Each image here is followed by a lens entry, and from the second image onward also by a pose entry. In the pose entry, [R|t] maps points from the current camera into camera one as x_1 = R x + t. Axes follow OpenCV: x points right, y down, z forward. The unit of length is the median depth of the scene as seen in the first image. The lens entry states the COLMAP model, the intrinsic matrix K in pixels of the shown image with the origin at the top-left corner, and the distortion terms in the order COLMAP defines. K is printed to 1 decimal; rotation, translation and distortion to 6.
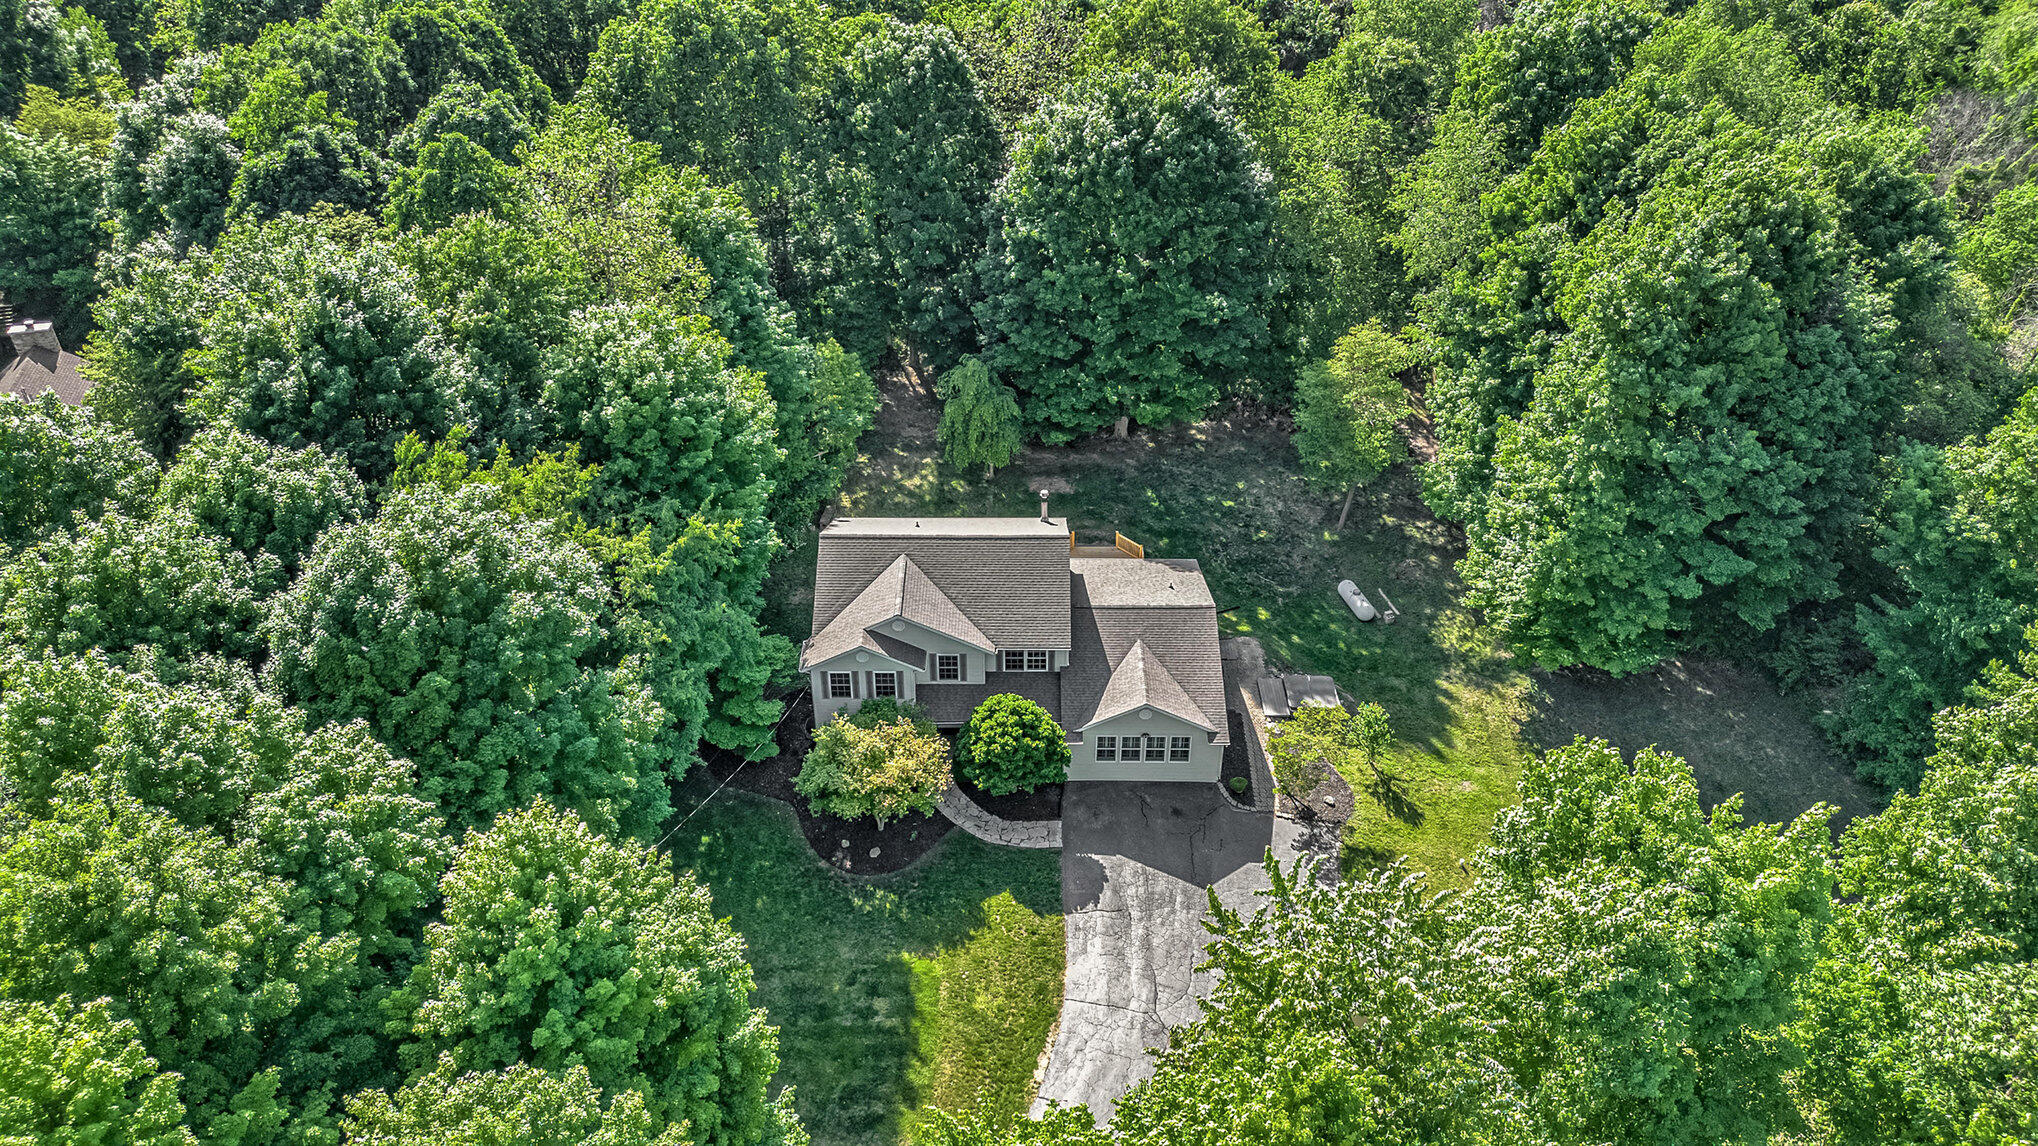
lens RADIAL K [[1432.1, 0, 1022.9], [0, 1432.1, 544.4], [0, 0, 1]] dist [0.004007, -0.000393]
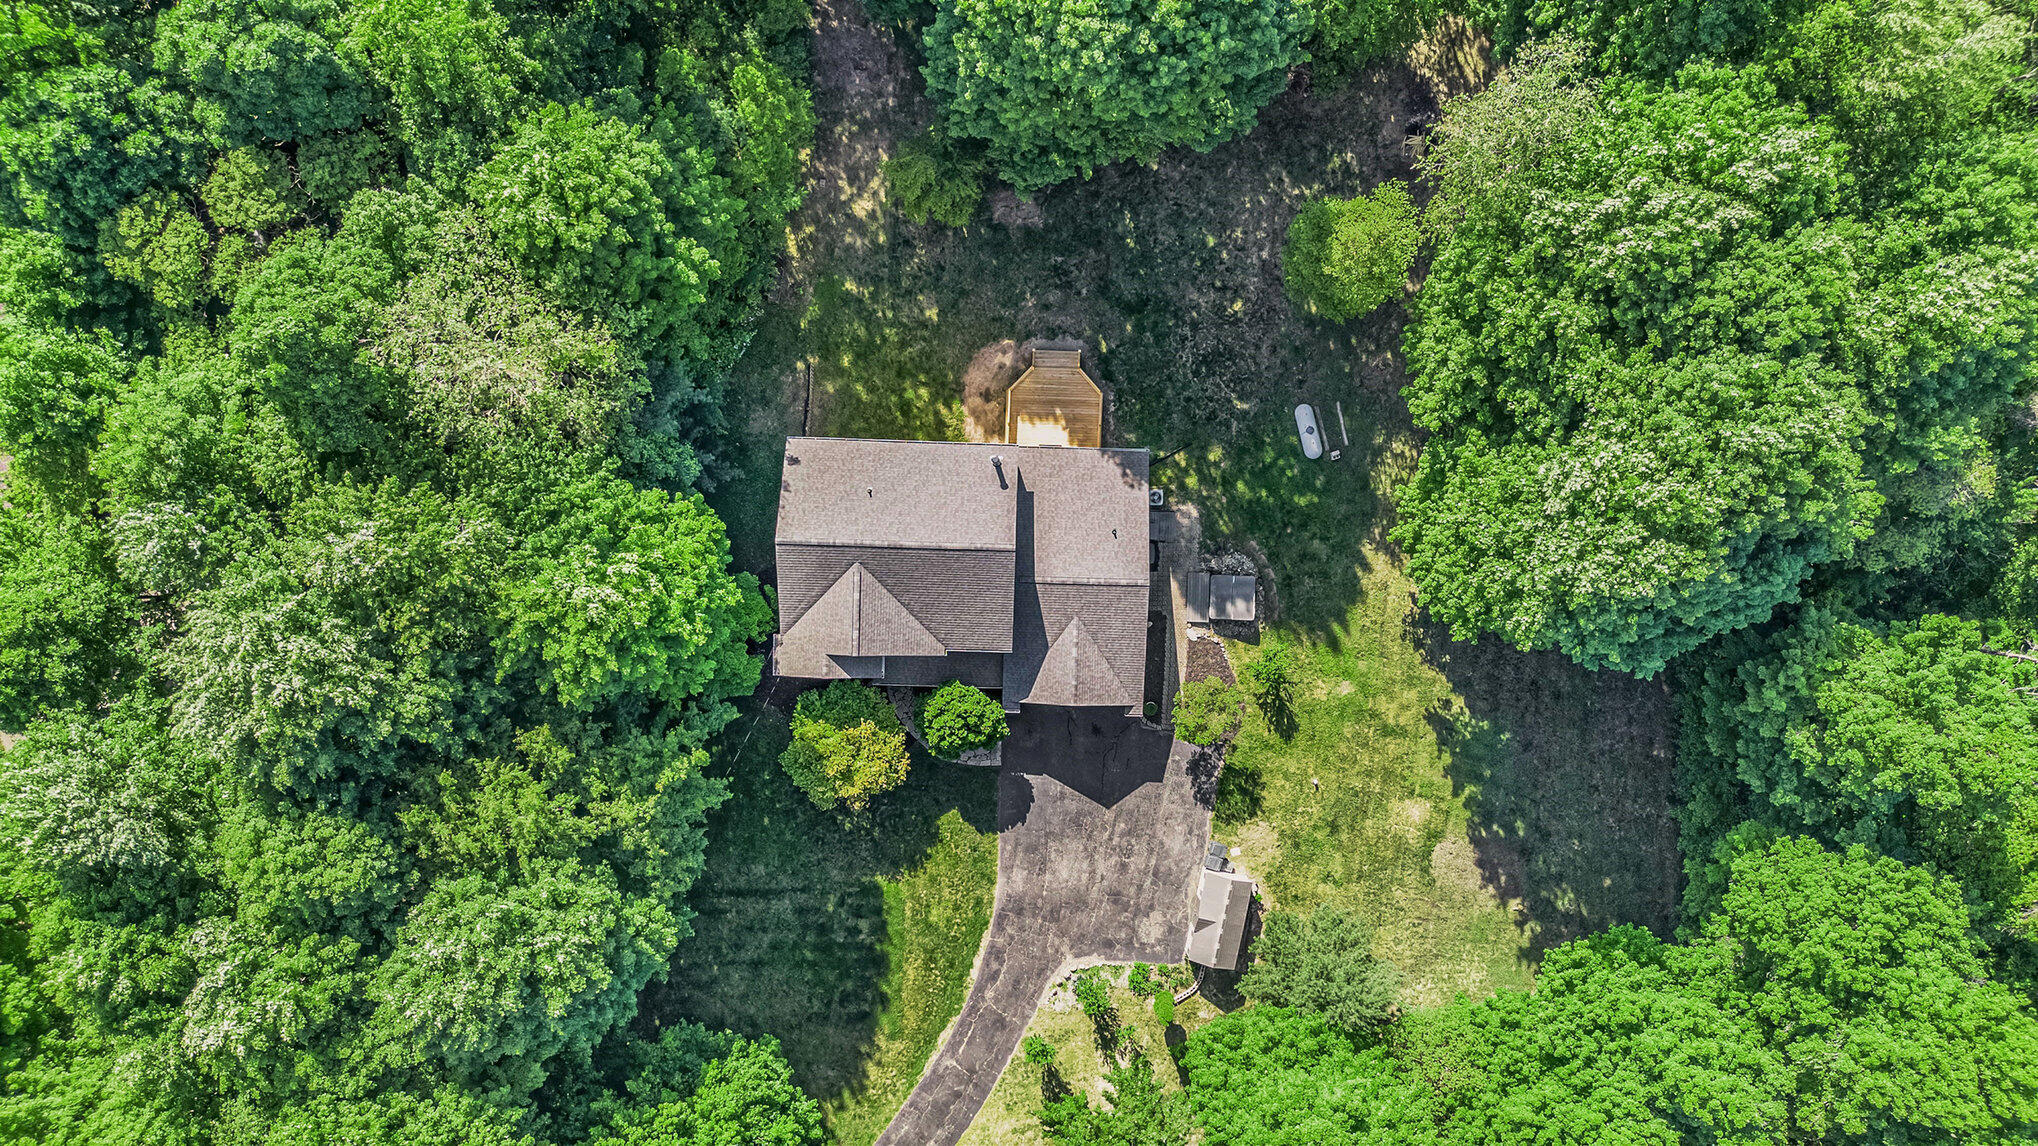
lens RADIAL K [[1421.1, 0, 1032.9], [0, 1421.1, 567.8], [0, 0, 1]] dist [0.003322, 0.001036]
pose [[0.999474, 0.030667, 0.010581, 0.035203], [-0.026001, 0.562192, 0.826598, -0.862669], [0.019401, -0.826438, 0.562693, 0.414867]]
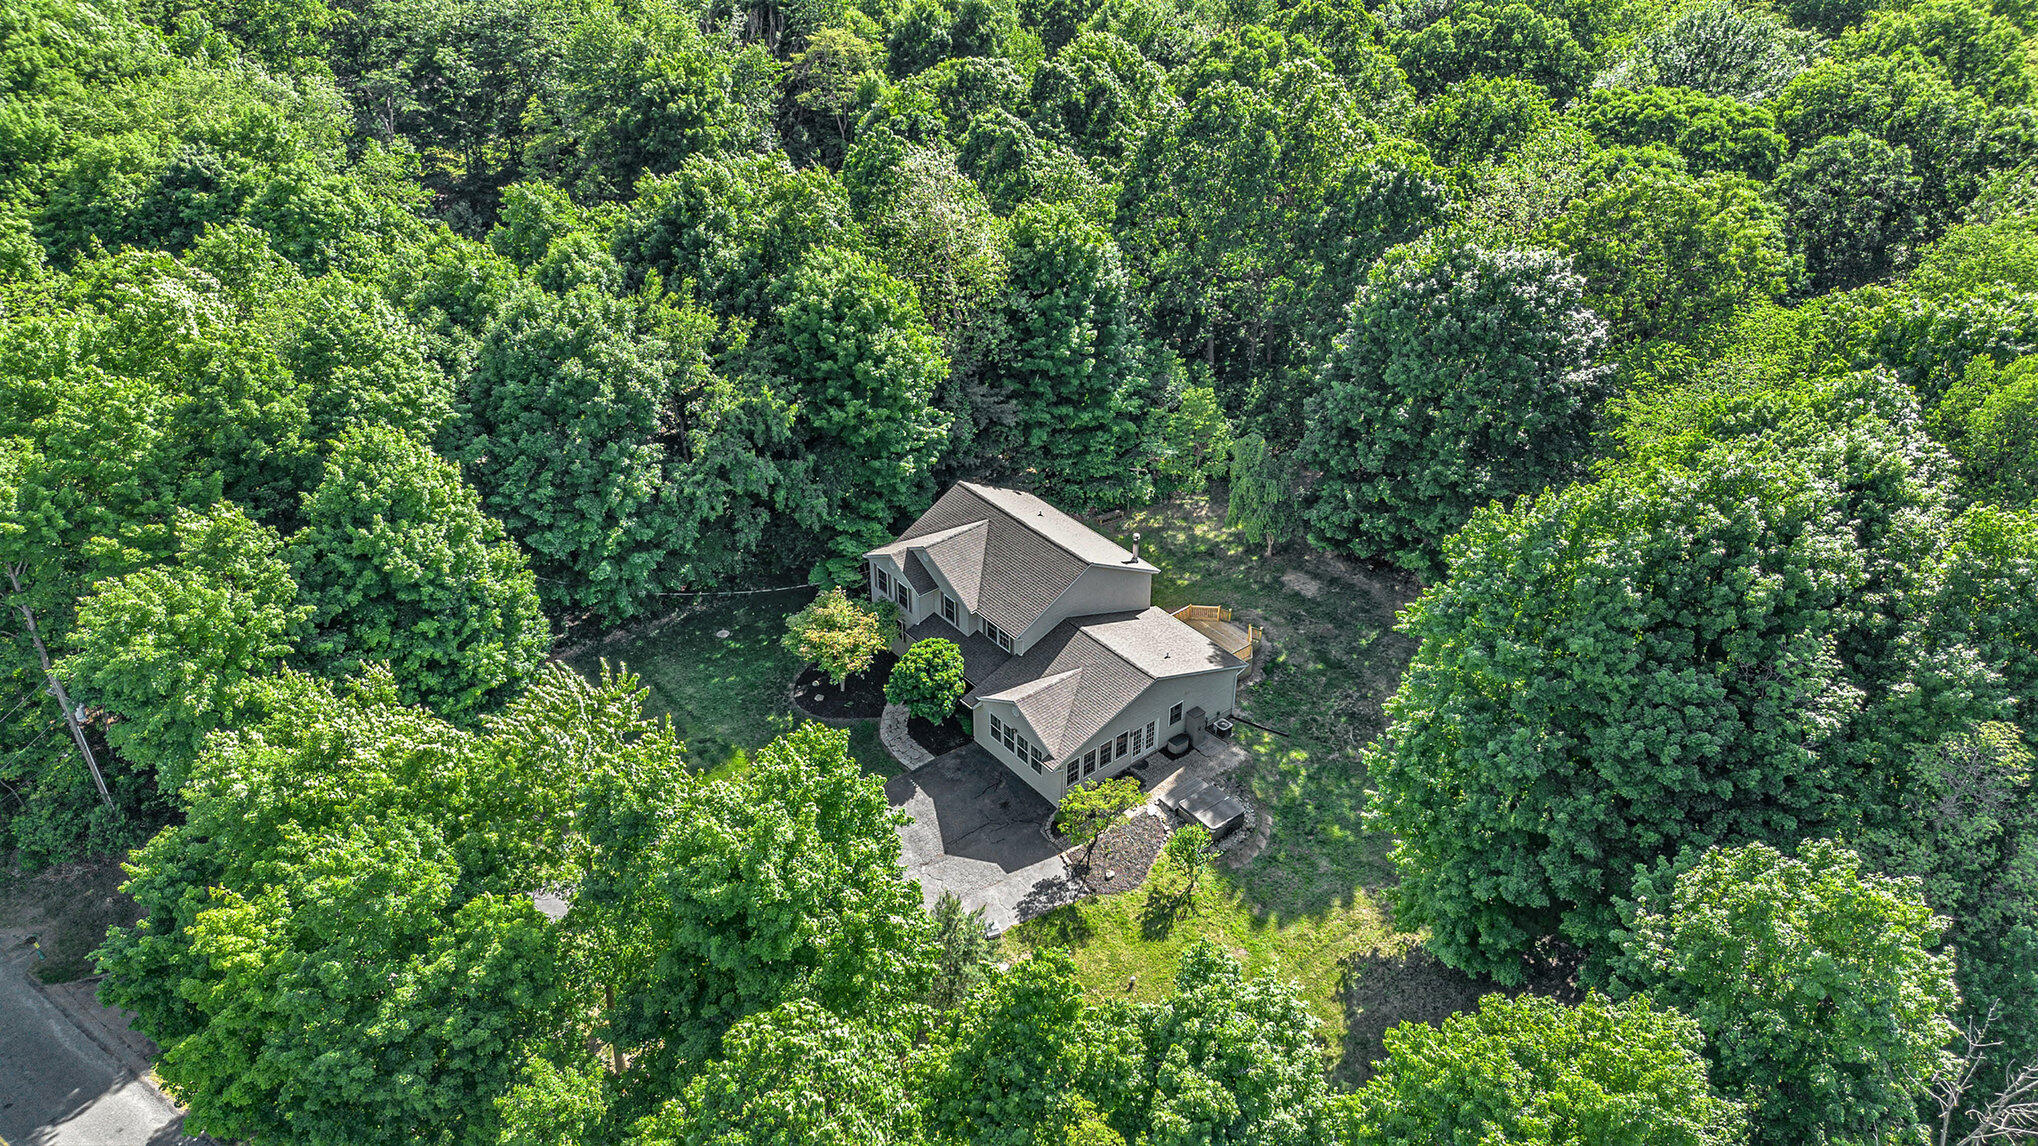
lens RADIAL K [[1421.1, 0, 1032.9], [0, 1421.1, 567.8], [0, 0, 1]] dist [0.003322, 0.001036]
pose [[0.625867, 0.404601, -0.666775, 0.767985], [-0.442015, 0.888372, 0.124171, -0.125248], [0.642584, 0.217010, 0.734842, 0.138320]]
